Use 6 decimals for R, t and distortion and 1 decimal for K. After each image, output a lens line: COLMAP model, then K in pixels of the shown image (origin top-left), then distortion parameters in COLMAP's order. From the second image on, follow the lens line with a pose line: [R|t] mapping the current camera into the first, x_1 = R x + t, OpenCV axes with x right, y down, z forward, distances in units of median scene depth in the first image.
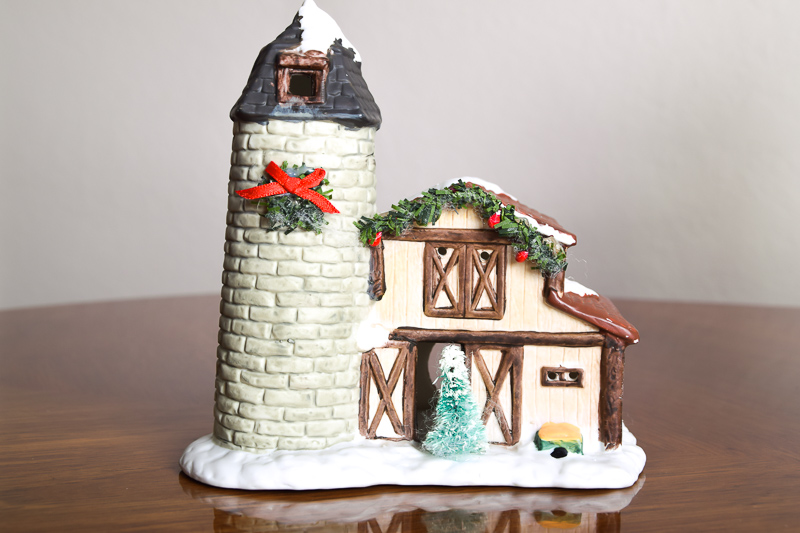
lens RADIAL K [[1392.2, 0, 399.8], [0, 1392.2, 264.3], [0, 0, 1]] dist [0.022853, 0.000000]
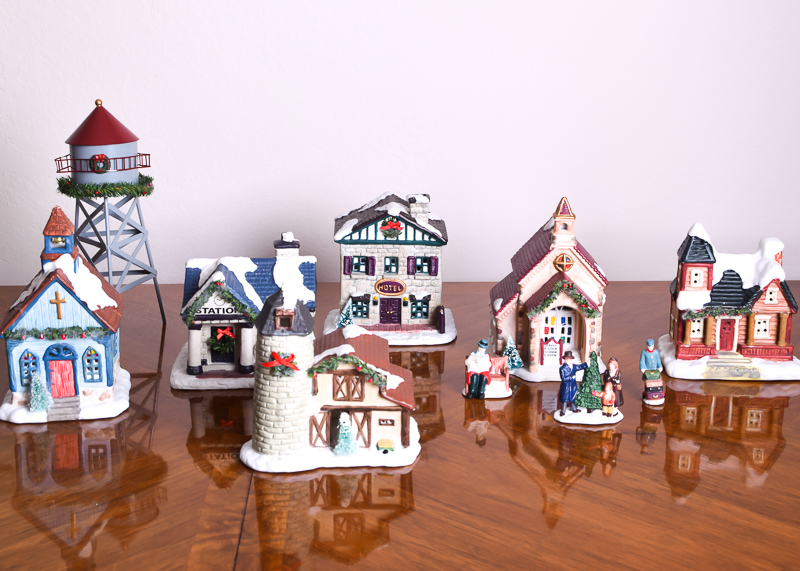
lens RADIAL K [[1176.8, 0, 400.0], [0, 1176.8, 287.0], [0, 0, 1]] dist [-0.033932, 0.000000]
pose [[0.997882, -0.021367, 0.061439, 0.011493], [0.011473, 0.987518, 0.157086, -0.521948], [-0.064028, -0.156048, 0.985672, -1.149262]]
